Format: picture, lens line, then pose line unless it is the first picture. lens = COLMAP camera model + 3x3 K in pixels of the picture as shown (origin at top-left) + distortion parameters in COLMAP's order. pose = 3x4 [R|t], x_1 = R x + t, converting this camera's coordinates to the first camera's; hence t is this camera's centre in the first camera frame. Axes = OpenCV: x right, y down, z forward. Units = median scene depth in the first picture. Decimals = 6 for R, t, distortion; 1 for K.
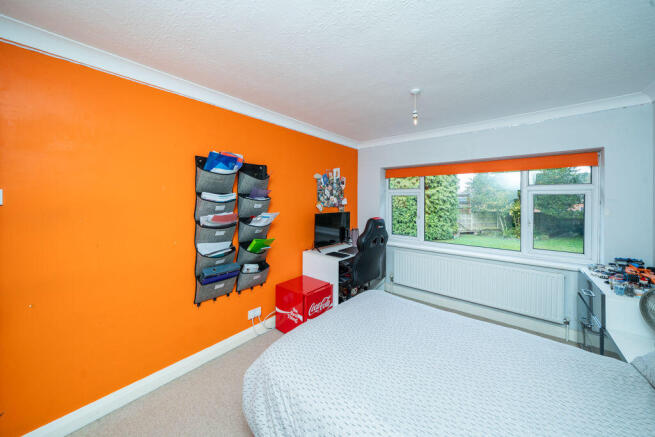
lens RADIAL K [[226.9, 0, 326.2], [0, 226.9, 200.3], [0, 0, 1]] dist [-0.005149, -0.000255]
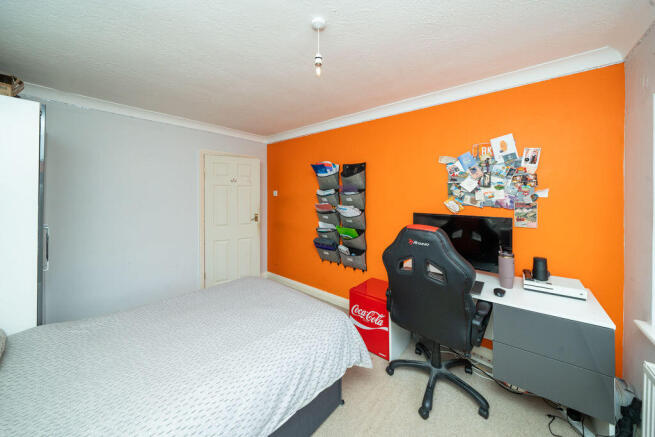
lens RADIAL K [[226.9, 0, 321.4], [0, 226.9, 191.8], [0, 0, 1]] dist [-0.005149, -0.000255]
pose [[0.009053, -0.002896, -0.999955, 0.808379], [0.001973, 0.999994, -0.002879, -0.010232], [0.999957, -0.001947, 0.009059, 0.774329]]
